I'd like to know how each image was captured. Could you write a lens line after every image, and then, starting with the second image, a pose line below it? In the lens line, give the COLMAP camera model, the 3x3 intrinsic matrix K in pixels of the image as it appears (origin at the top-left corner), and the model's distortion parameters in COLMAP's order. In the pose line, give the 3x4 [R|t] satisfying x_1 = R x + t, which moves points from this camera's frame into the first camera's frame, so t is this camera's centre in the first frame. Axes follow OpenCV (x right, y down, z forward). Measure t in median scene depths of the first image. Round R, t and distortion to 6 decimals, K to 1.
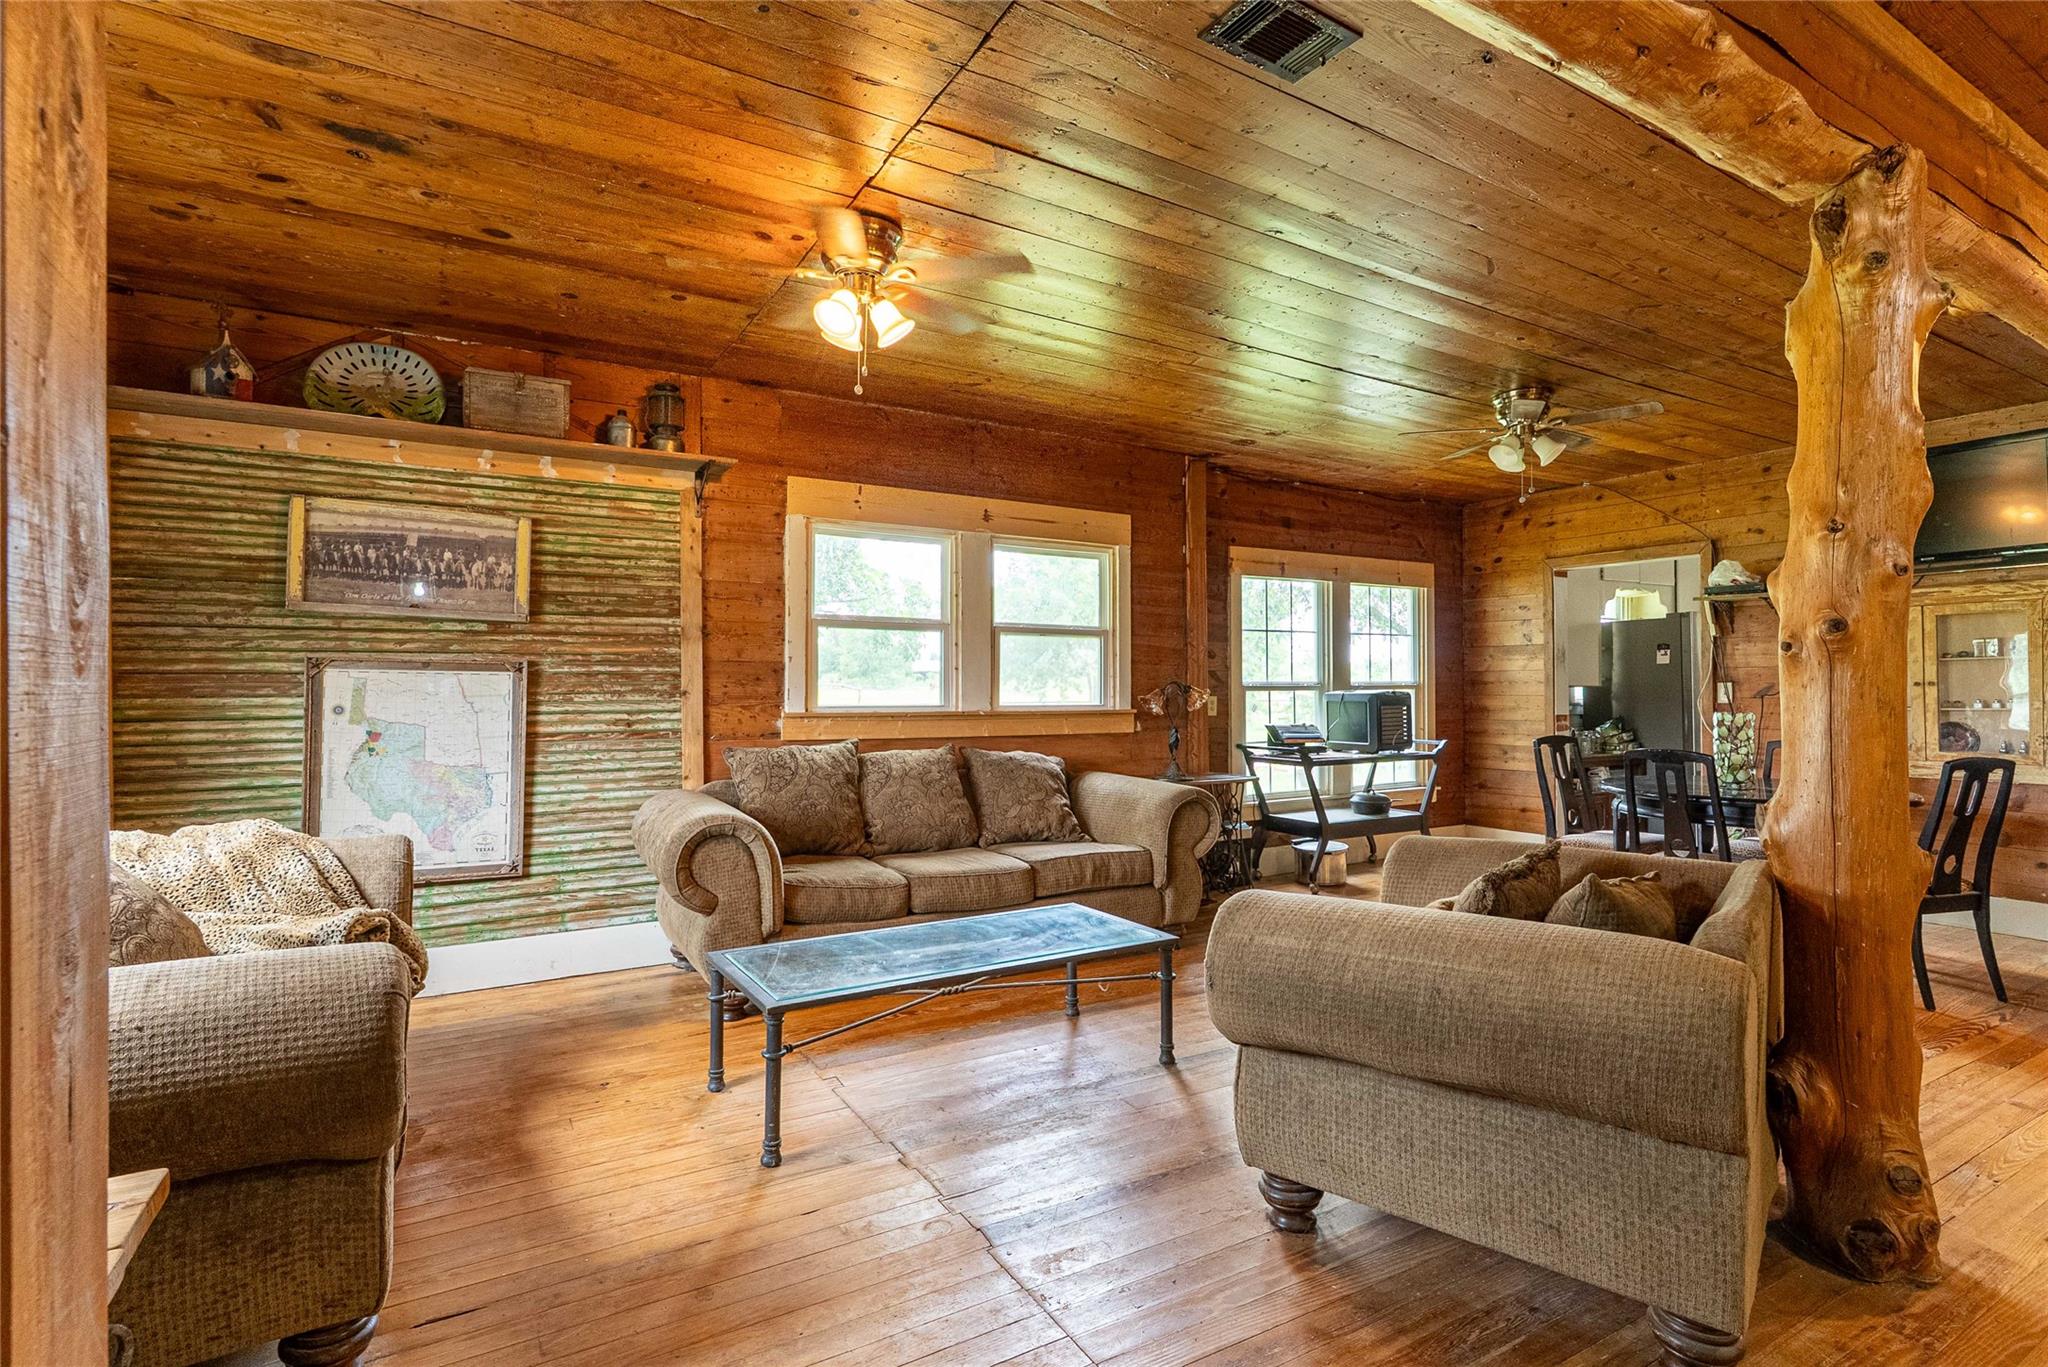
lens RADIAL K [[987.4, 0, 1025.0], [0, 987.4, 681.6], [0, 0, 1]] dist [0.000471, 0.000588]
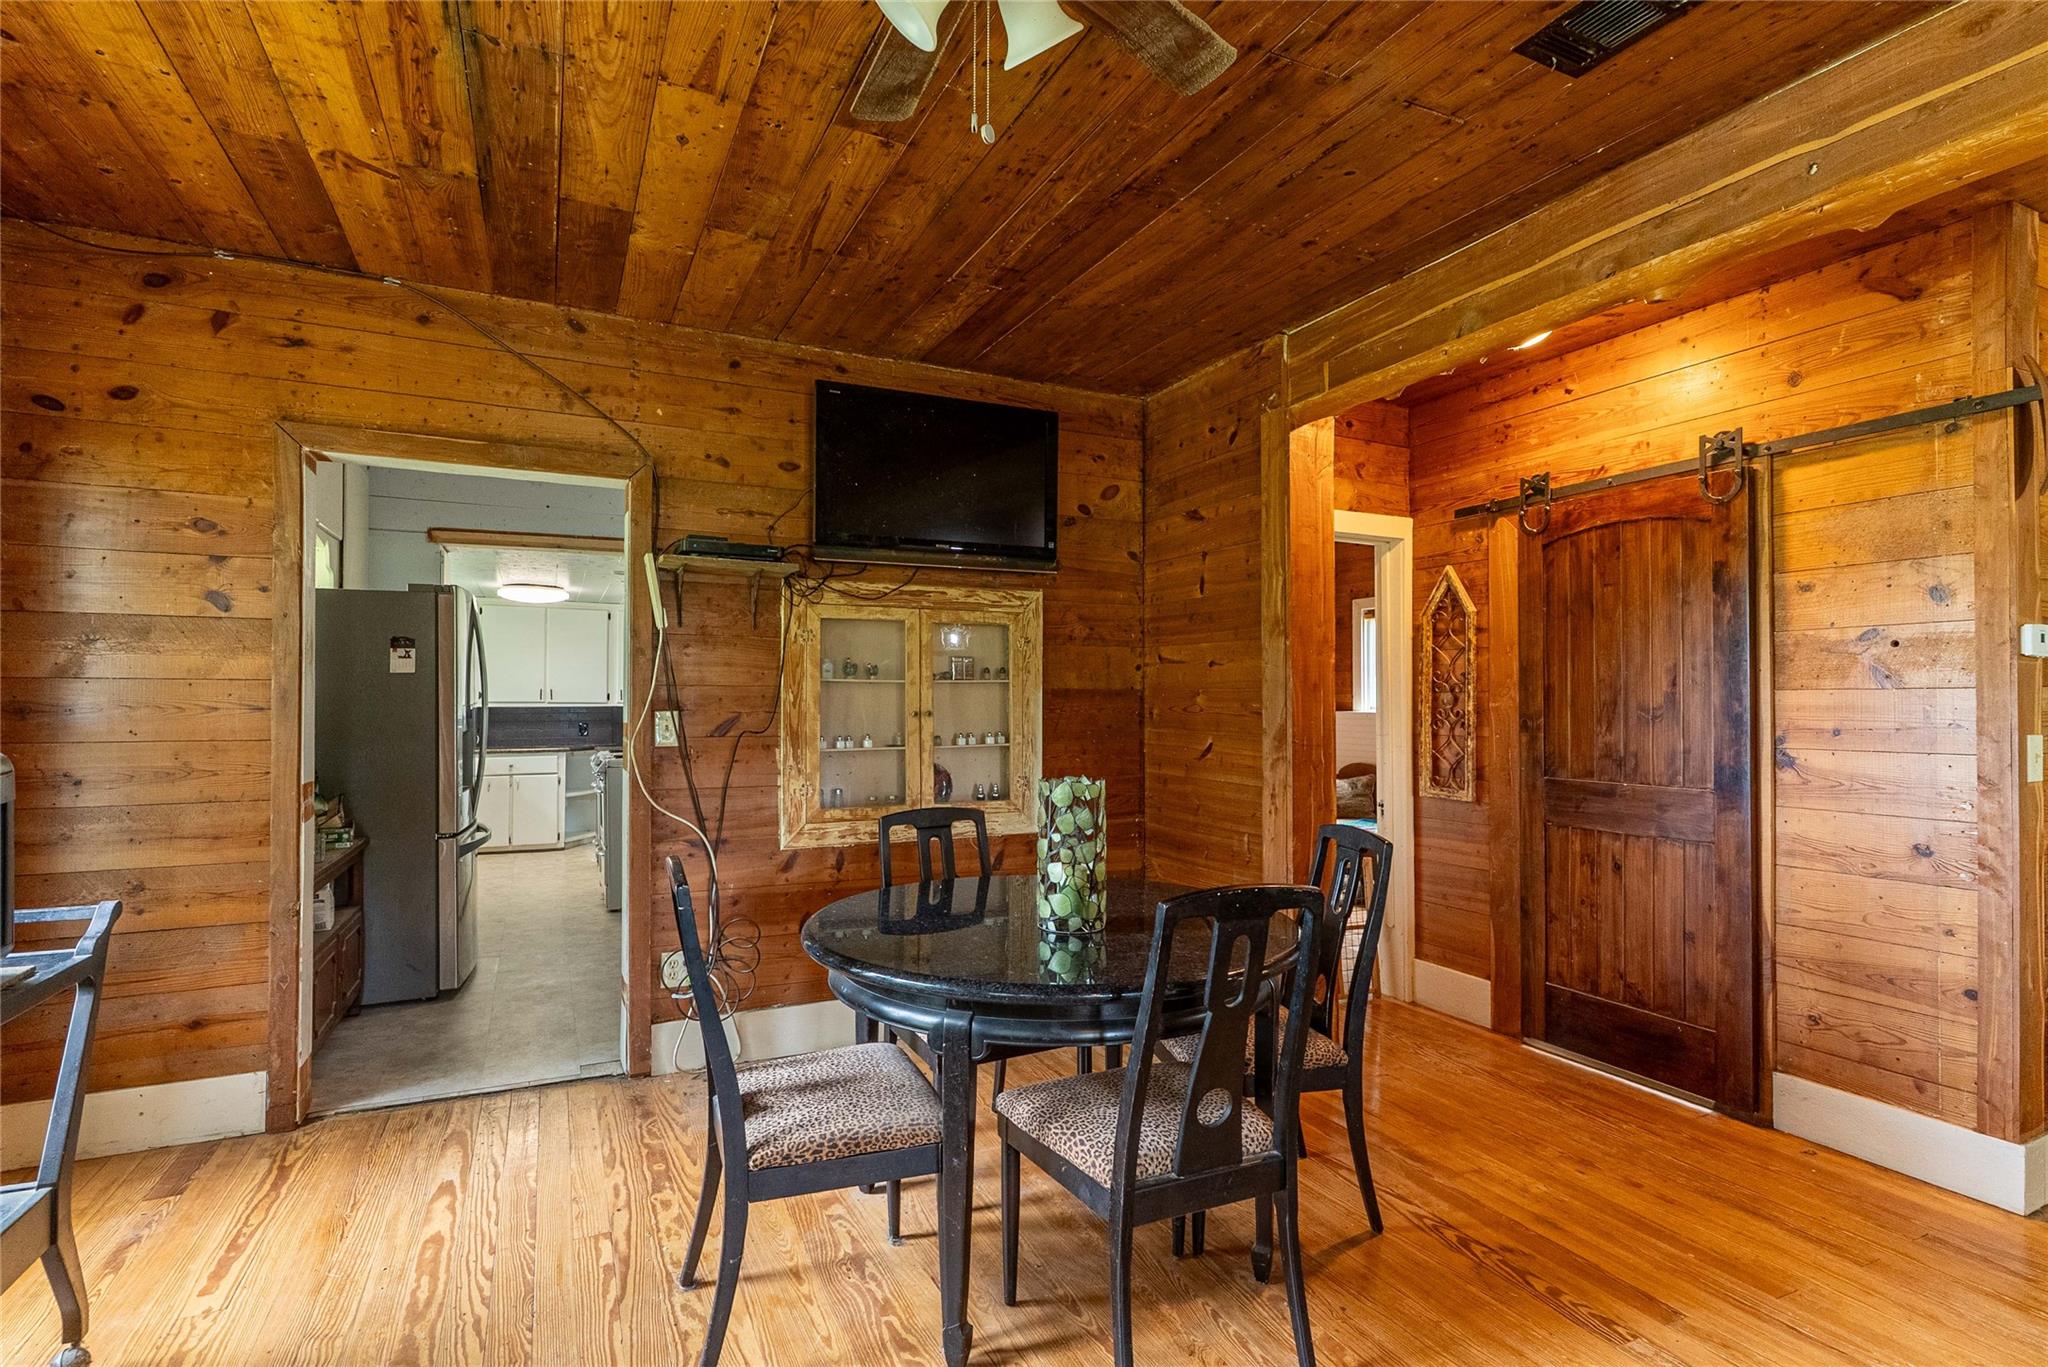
lens RADIAL K [[987.4, 0, 1022.2], [0, 987.4, 688.5], [0, 0, 1]] dist [0.000471, 0.000588]
pose [[0.093325, 0.016973, 0.995491, 0.151575], [-0.008923, 0.999829, -0.016210, -0.004514], [-0.995596, -0.007370, 0.093460, 0.722860]]
